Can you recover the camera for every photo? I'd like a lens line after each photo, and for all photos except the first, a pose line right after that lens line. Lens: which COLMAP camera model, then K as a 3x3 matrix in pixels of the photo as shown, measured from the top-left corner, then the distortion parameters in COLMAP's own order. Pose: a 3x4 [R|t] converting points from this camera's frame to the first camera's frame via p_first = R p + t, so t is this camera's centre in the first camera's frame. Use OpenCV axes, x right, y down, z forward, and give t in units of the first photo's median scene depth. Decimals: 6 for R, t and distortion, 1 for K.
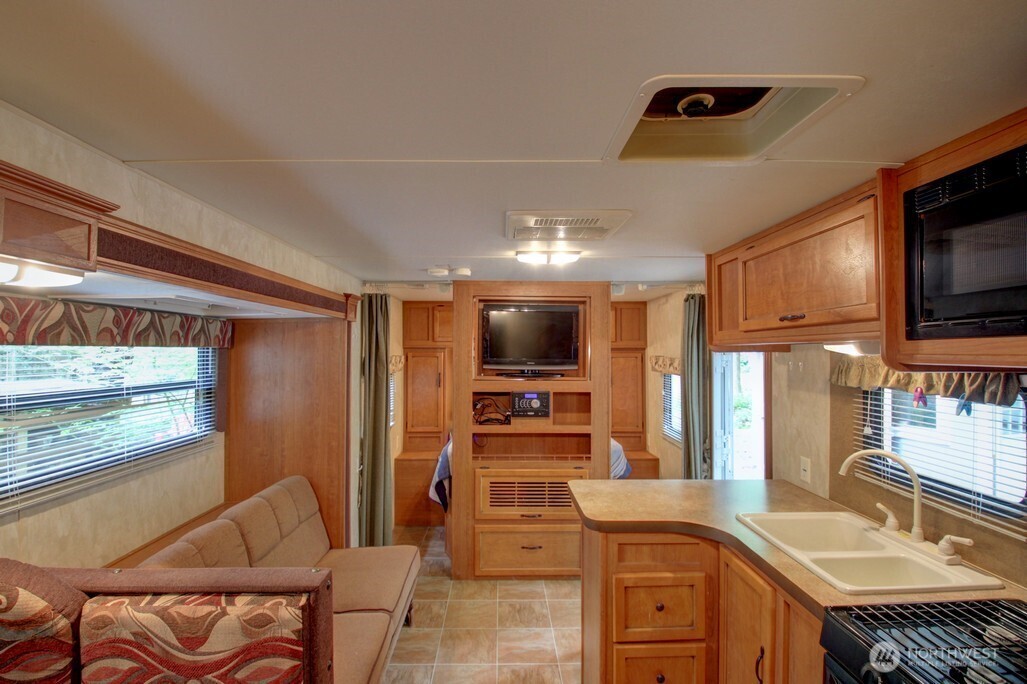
lens RADIAL K [[476.6, 0, 506.5], [0, 476.6, 342.0], [0, 0, 1]] dist [0.008566, -0.021517]
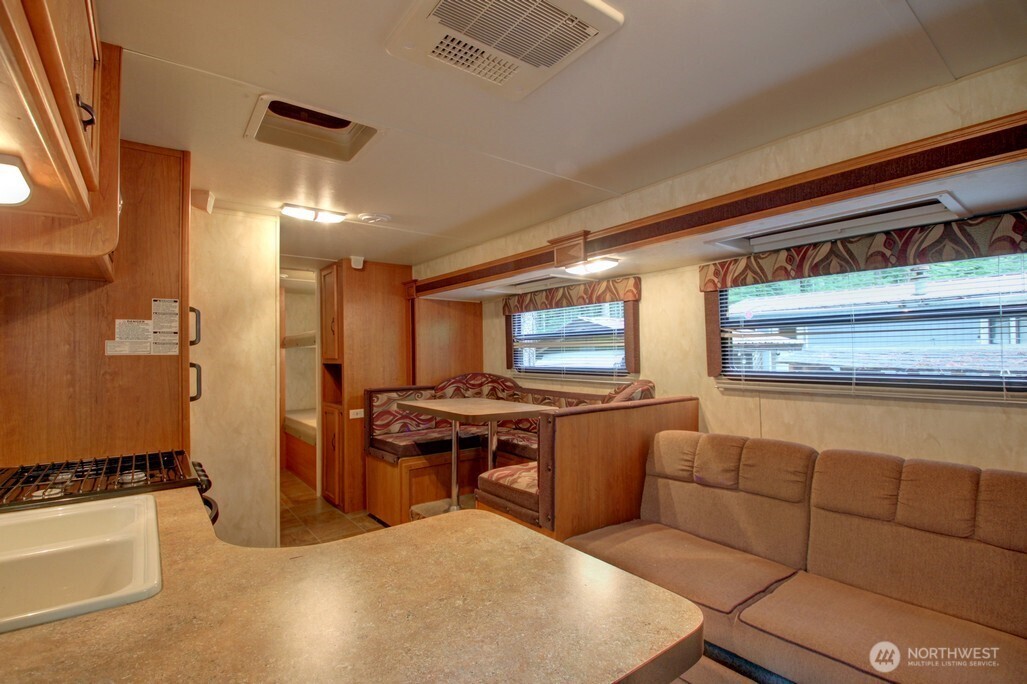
lens RADIAL K [[476.6, 0, 507.2], [0, 476.6, 343.2], [0, 0, 1]] dist [0.008566, -0.021517]
pose [[-0.805215, -0.001384, -0.592981, 0.399337], [0.025103, 0.999021, -0.036419, 0.158337], [0.592451, -0.044211, -0.804392, 1.224580]]
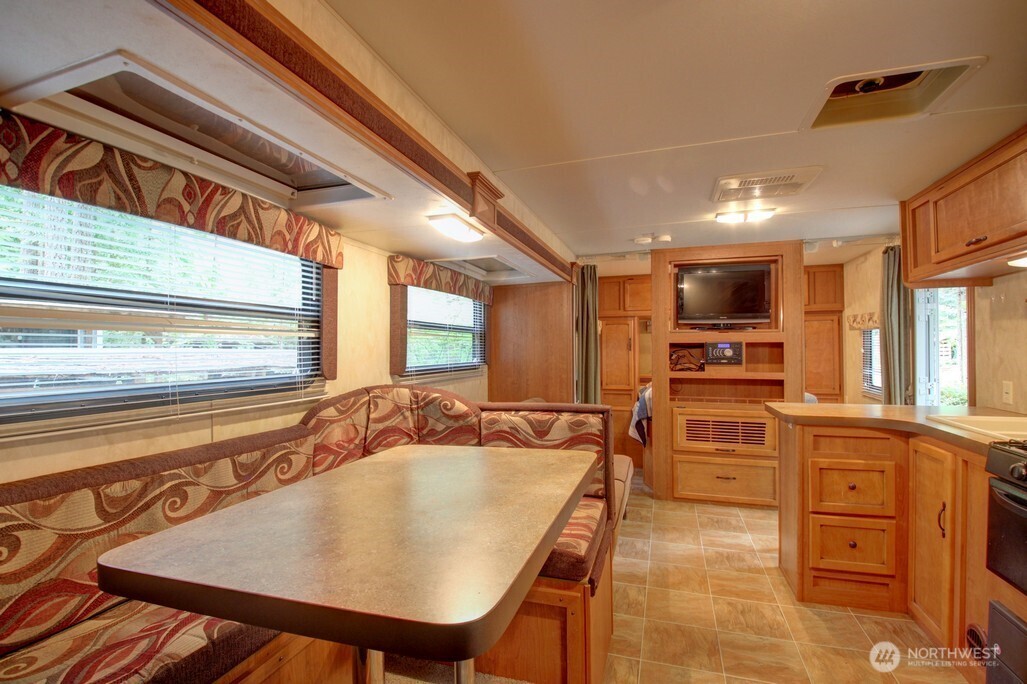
lens RADIAL K [[481.9, 0, 506.5], [0, 481.9, 342.7], [0, 0, 1]] dist [0.000338, -0.015704]
pose [[0.945017, -0.010412, -0.326857, -0.091137], [0.013083, 0.999897, 0.005973, 0.133045], [0.326761, -0.009921, 0.945055, -0.370686]]
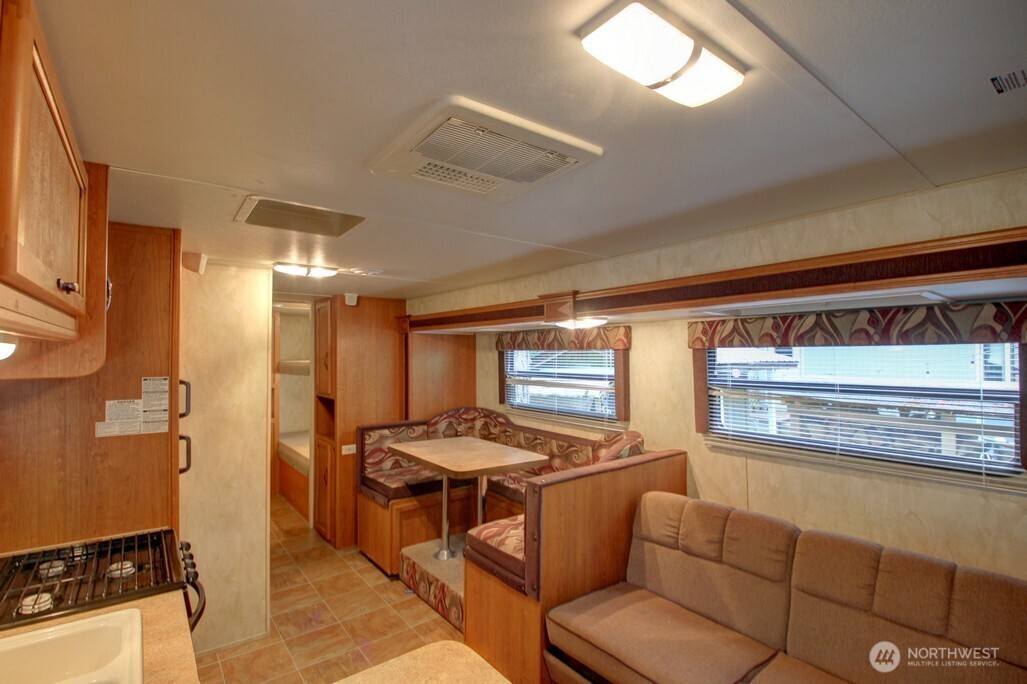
lens RADIAL K [[476.6, 0, 505.8], [0, 476.6, 340.8], [0, 0, 1]] dist [0.008566, -0.021517]
pose [[-0.804577, -0.010237, -0.593760, 0.389504], [0.017619, 0.999000, -0.041099, 0.024712], [0.593587, -0.043528, -0.803592, 1.249847]]
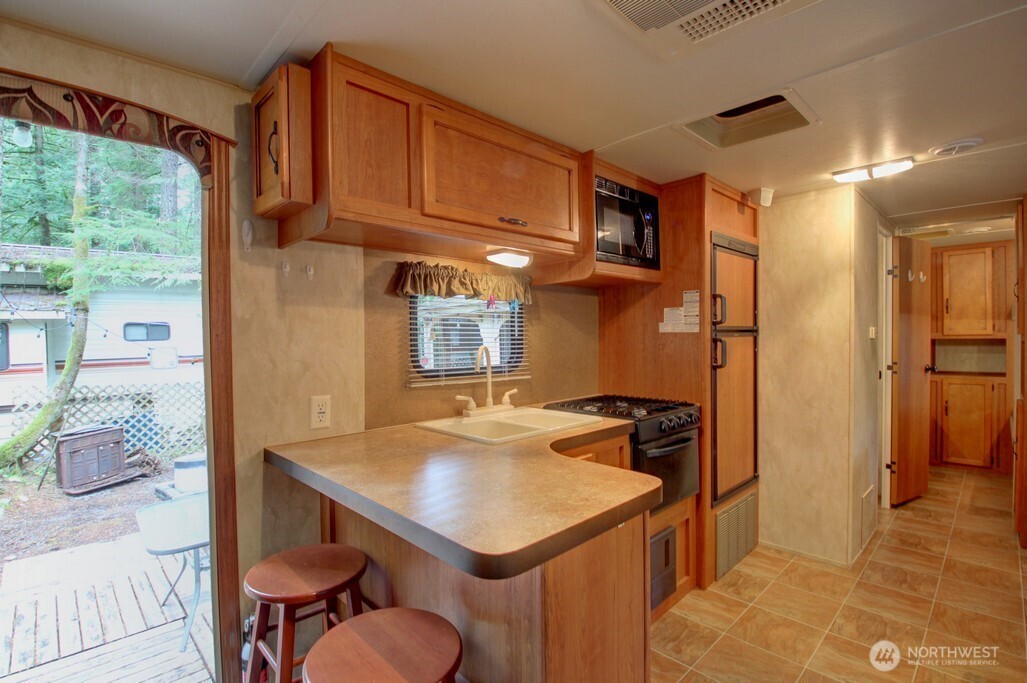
lens RADIAL K [[476.6, 0, 507.5], [0, 476.6, 343.8], [0, 0, 1]] dist [0.008566, -0.021517]
pose [[-0.679710, -0.004121, 0.733470, -0.114722], [-0.001787, 0.999991, 0.003962, 0.156997], [-0.733479, 0.001382, -0.679711, 1.286133]]
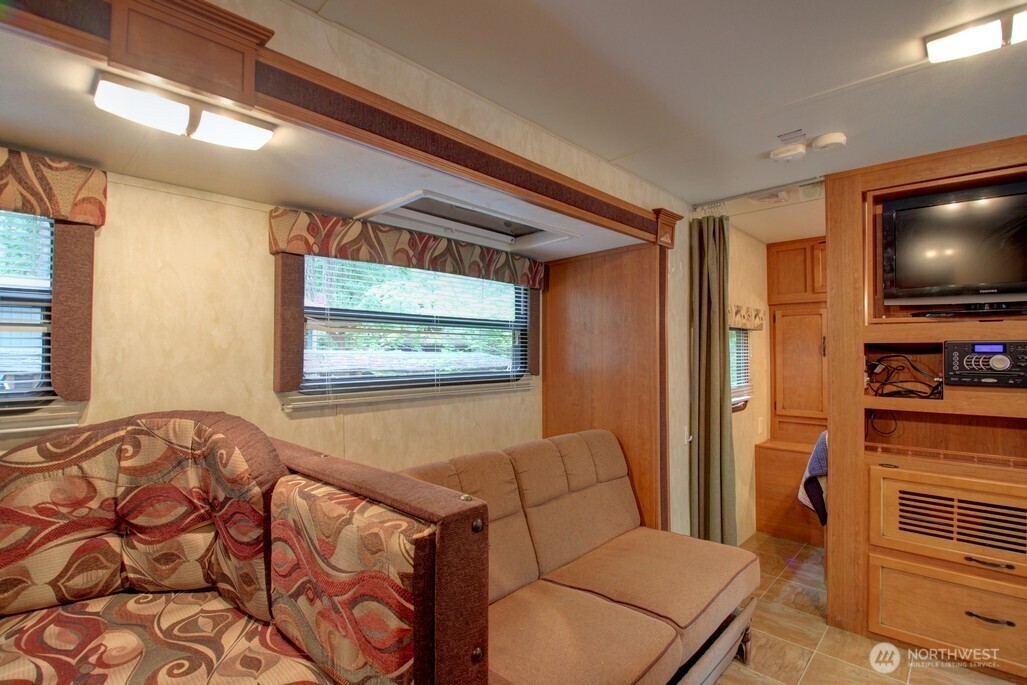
lens RADIAL K [[476.6, 0, 507.9], [0, 476.6, 346.0], [0, 0, 1]] dist [0.008566, -0.021517]
pose [[0.709088, -0.010075, -0.705048, 0.055820], [0.014858, 0.999889, 0.000655, 0.146027], [0.704963, -0.010940, 0.709159, 0.314386]]
